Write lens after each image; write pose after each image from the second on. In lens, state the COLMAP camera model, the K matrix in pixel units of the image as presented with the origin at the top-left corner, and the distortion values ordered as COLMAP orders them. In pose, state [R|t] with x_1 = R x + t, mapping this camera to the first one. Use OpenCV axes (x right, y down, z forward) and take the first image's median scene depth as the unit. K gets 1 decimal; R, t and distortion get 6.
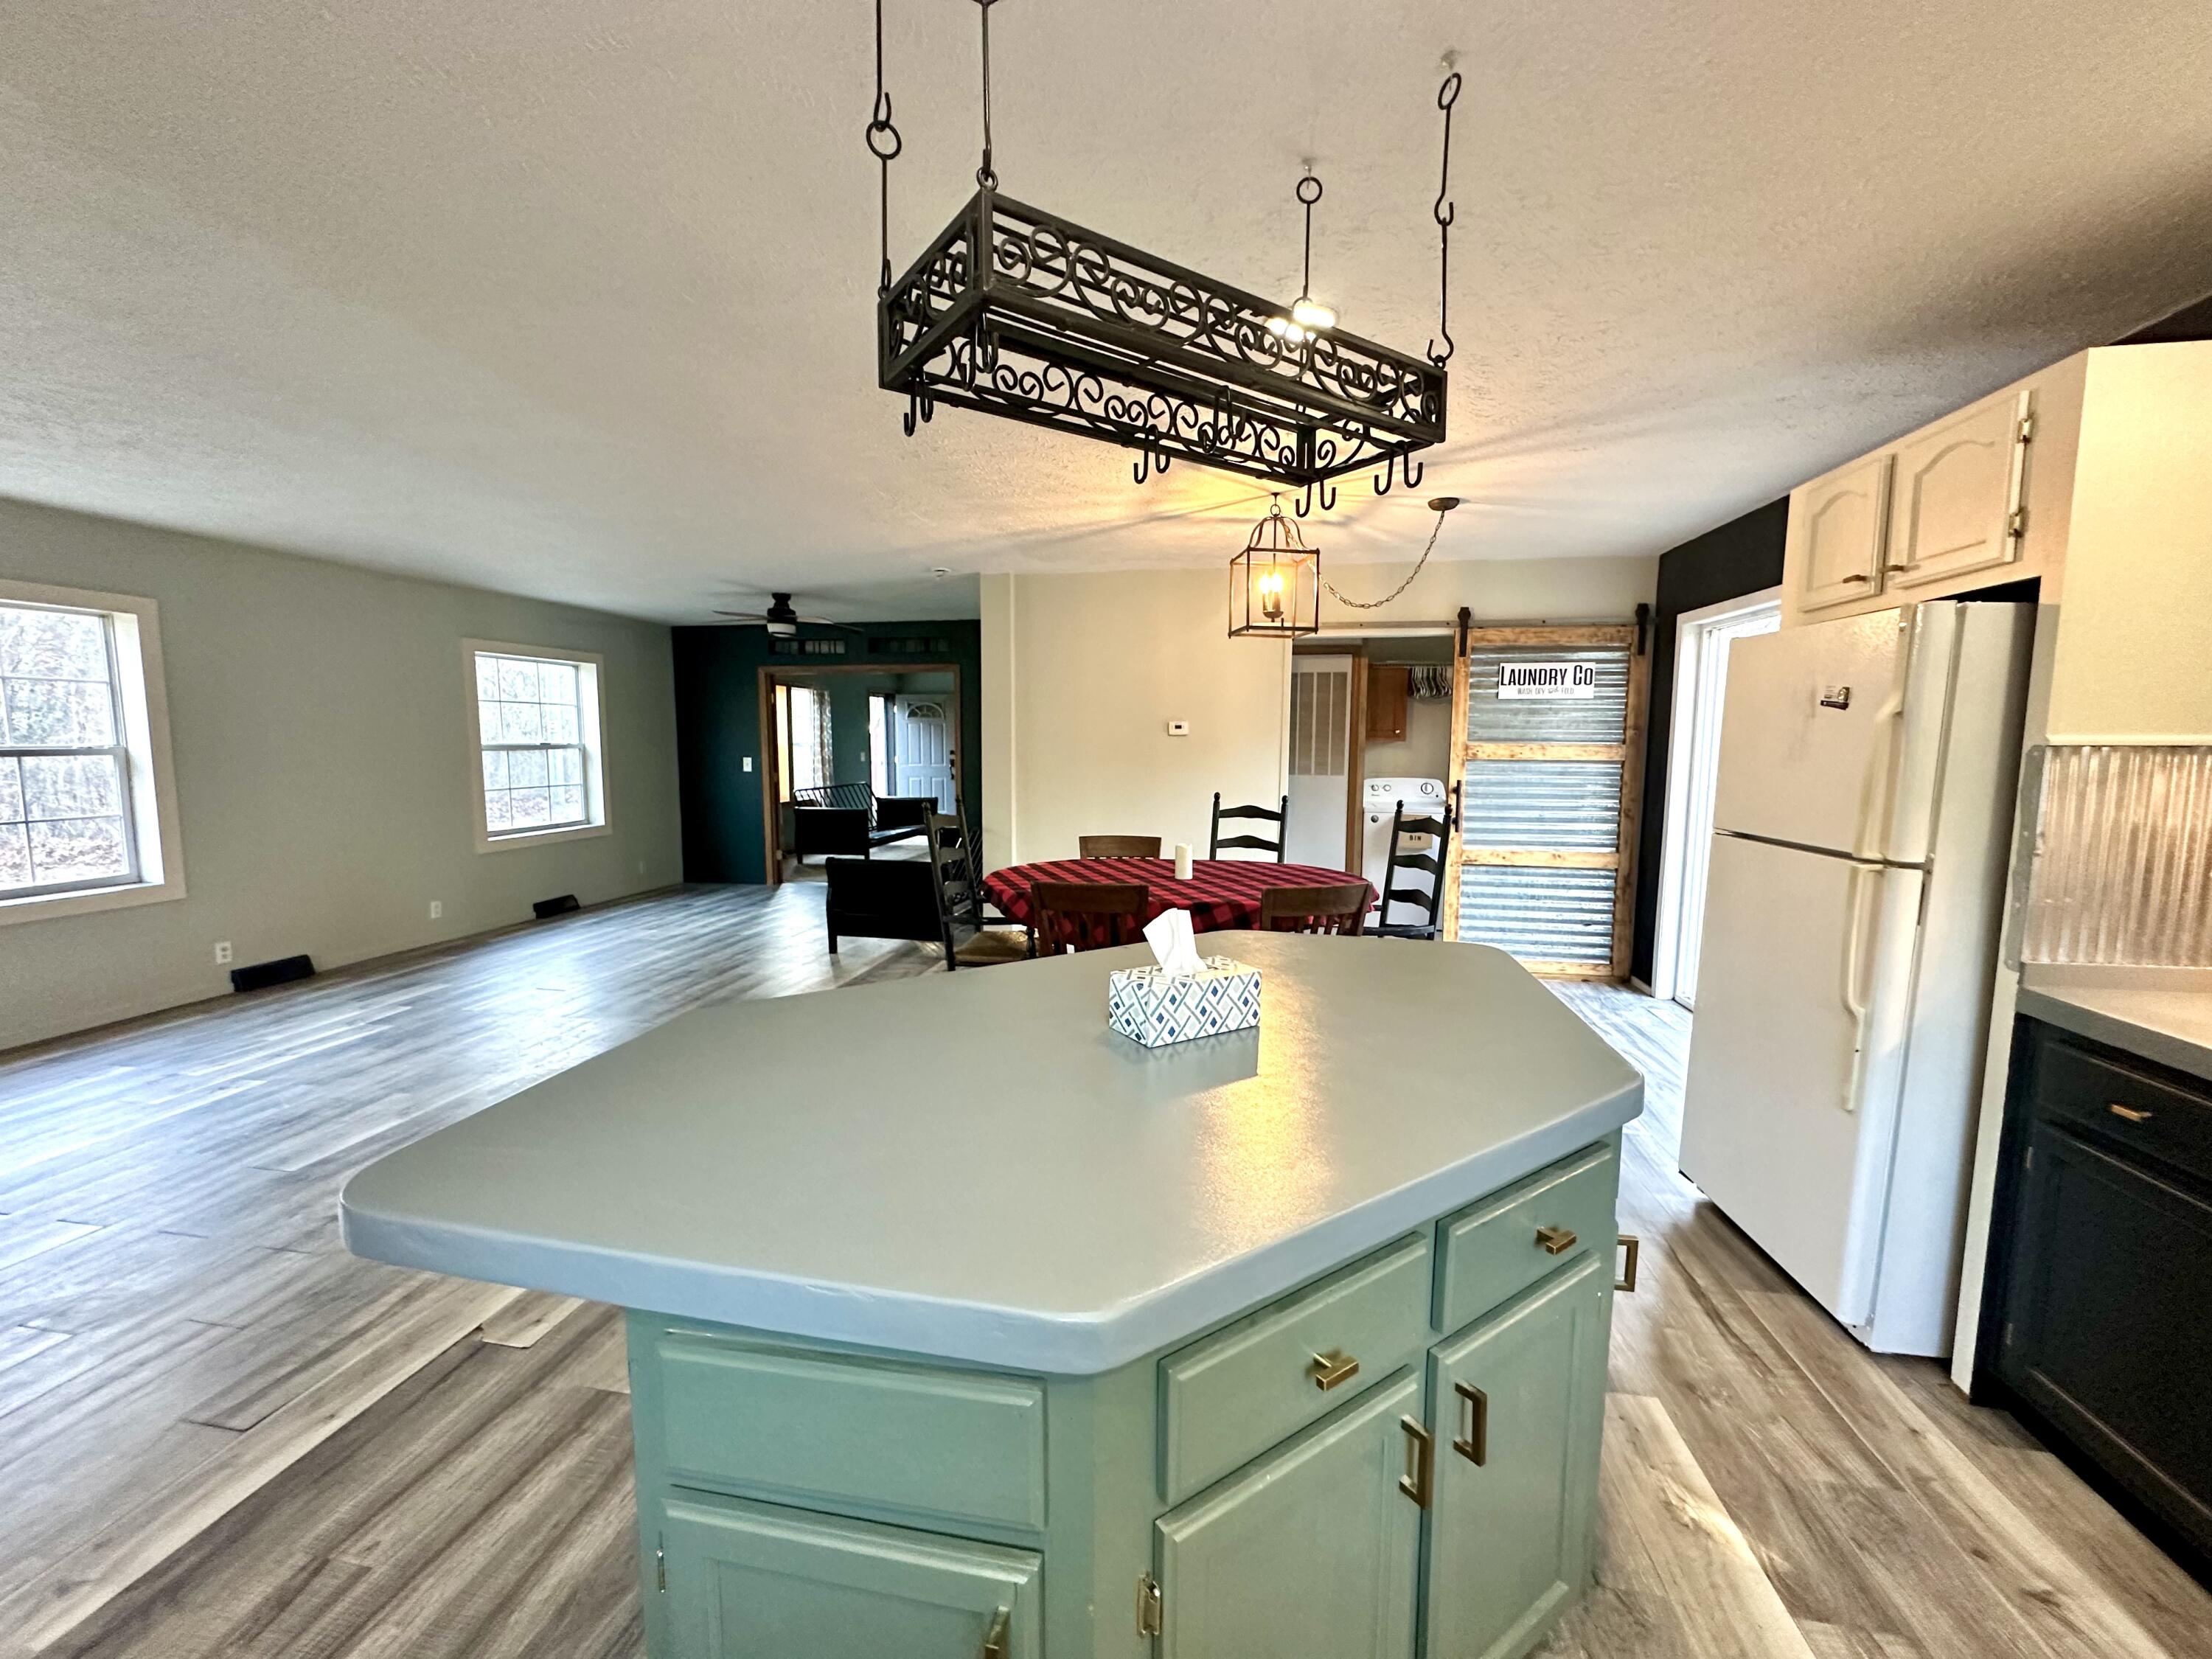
lens RADIAL K [[880.9, 0, 1106.0], [0, 880.9, 829.5], [0, 0, 1]] dist [-0.003275, 0.000277]
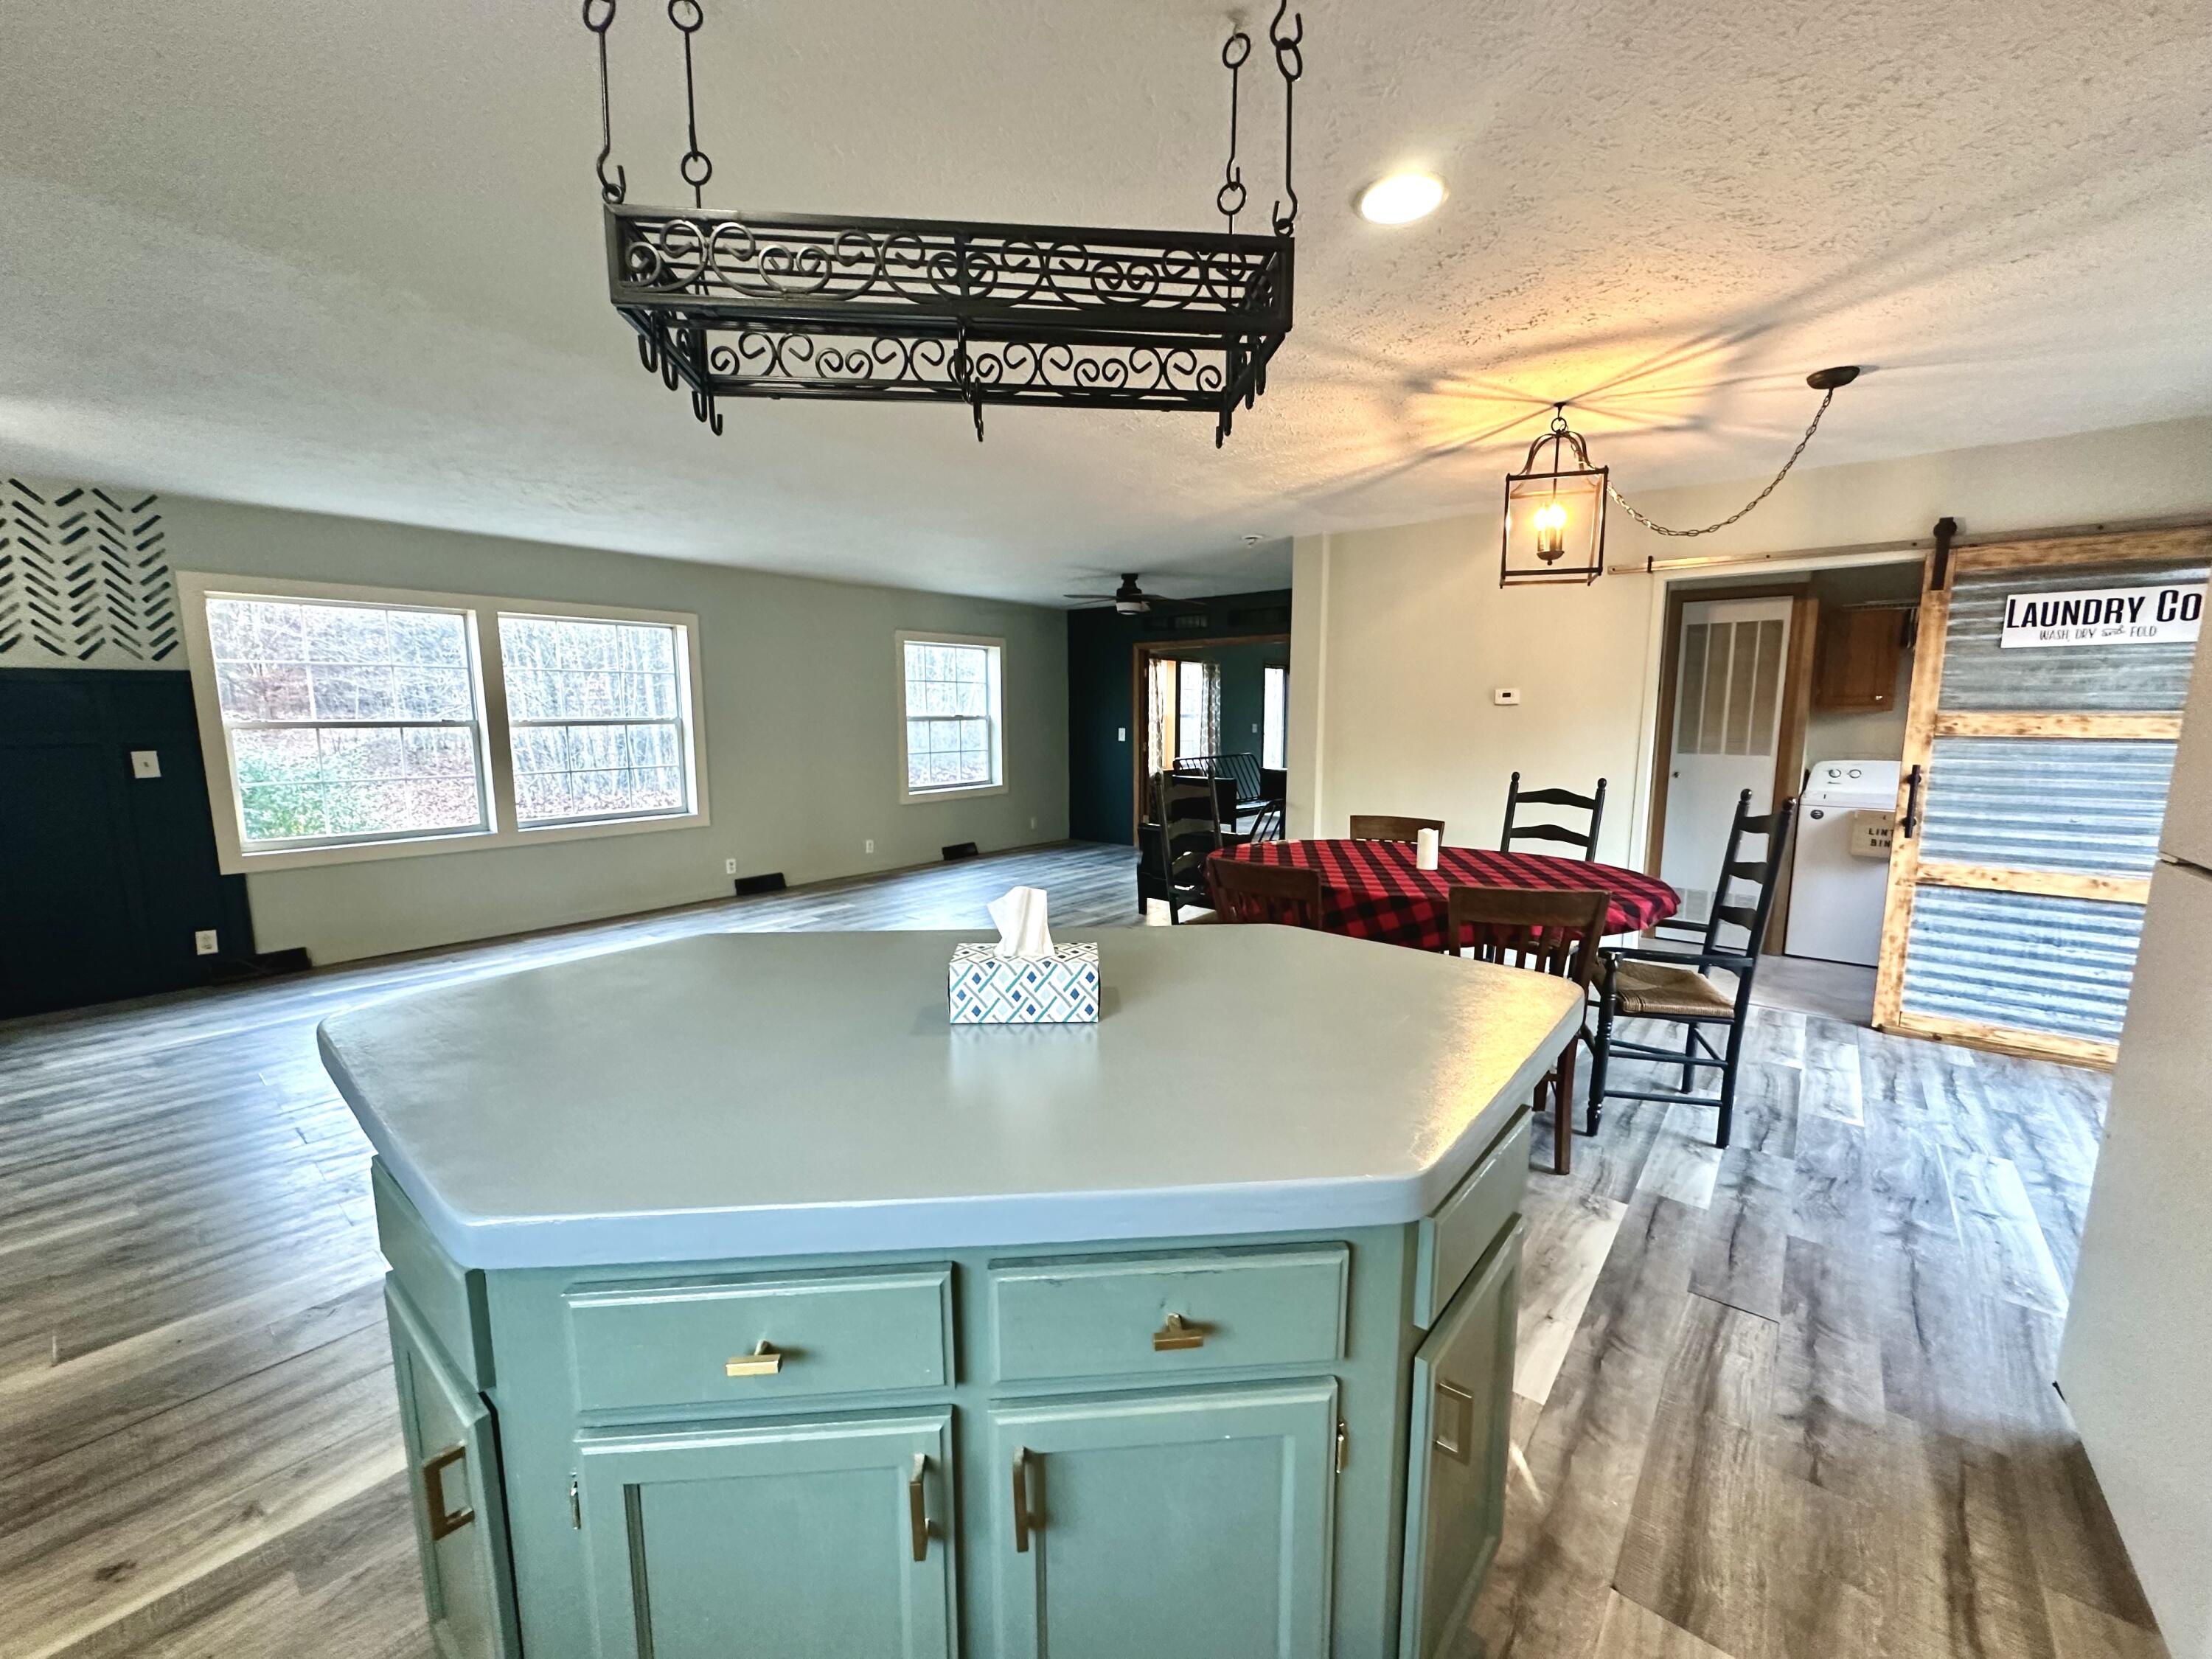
lens RADIAL K [[880.9, 0, 1106.0], [0, 880.9, 829.5], [0, 0, 1]] dist [-0.003275, 0.000277]
pose [[0.872765, 0.060949, -0.484321, 0.176816], [-0.045564, 0.998014, 0.043486, -0.005088], [0.486009, -0.015885, 0.873809, 0.060292]]
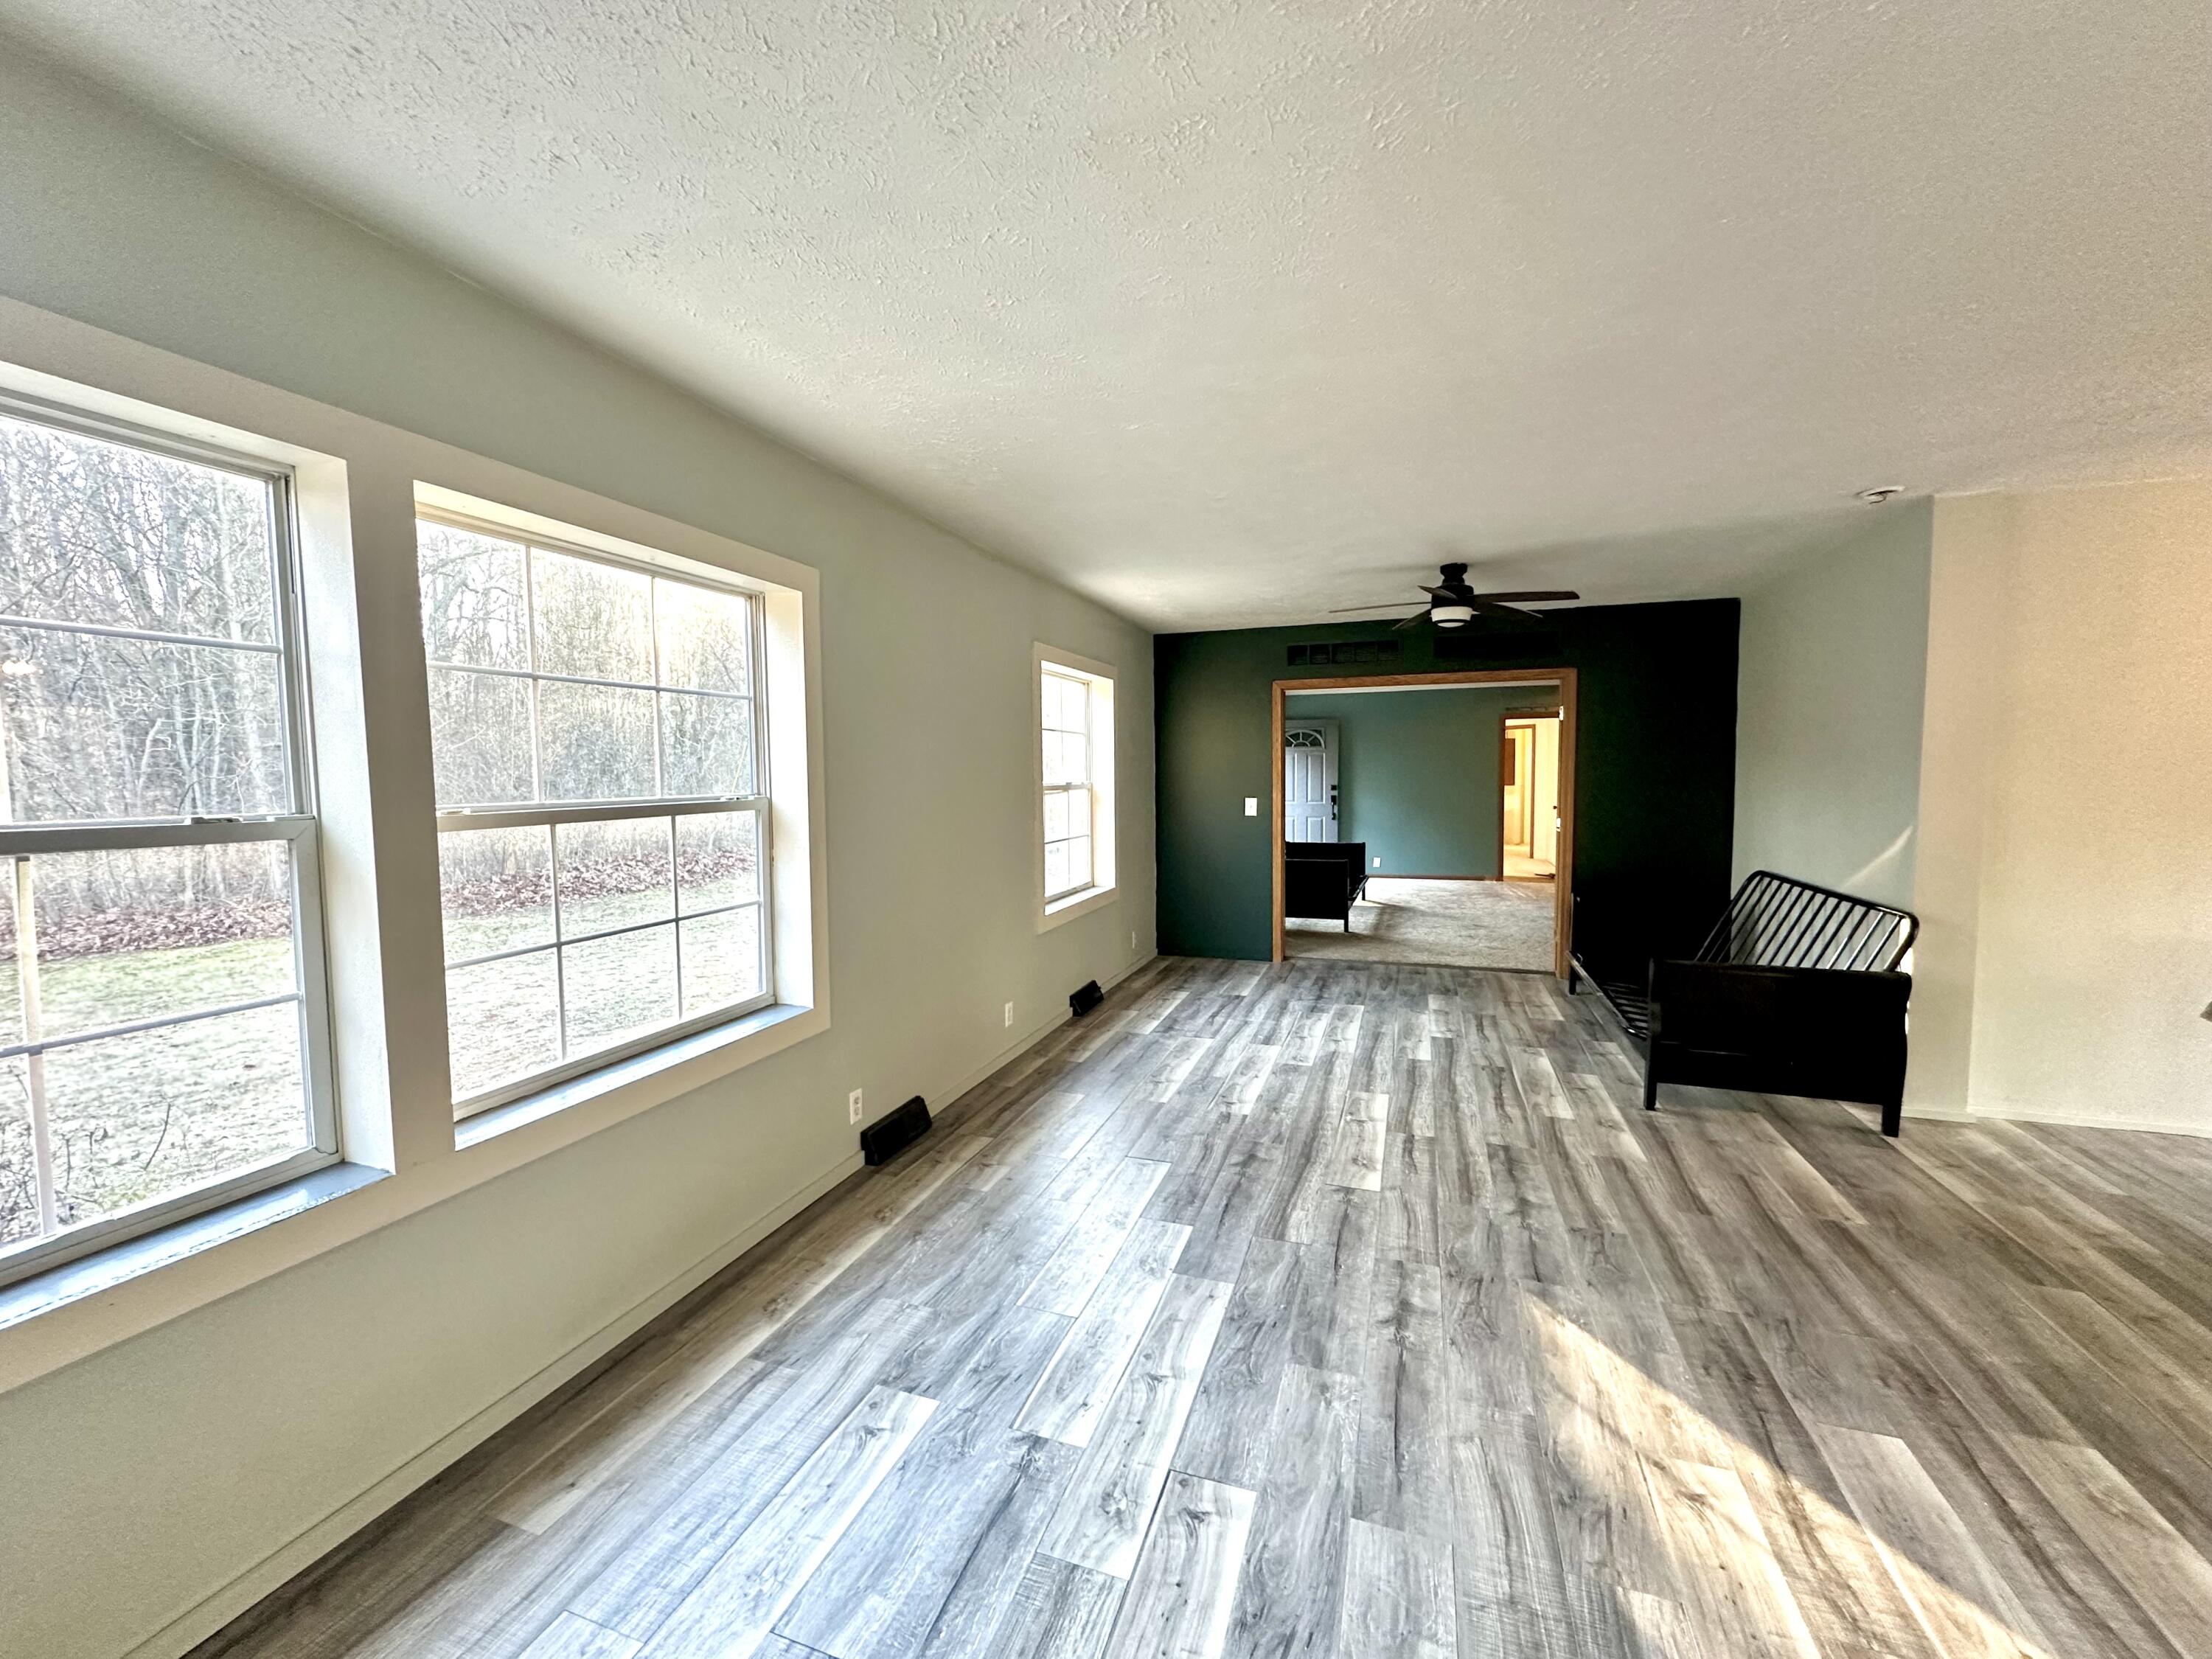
lens RADIAL K [[880.9, 0, 1106.0], [0, 880.9, 829.5], [0, 0, 1]] dist [-0.003275, 0.000277]
pose [[0.987487, -0.003244, -0.157670, -0.661698], [-0.002650, 0.999306, -0.037162, -0.039533], [0.157681, 0.037115, 0.986792, 0.344120]]
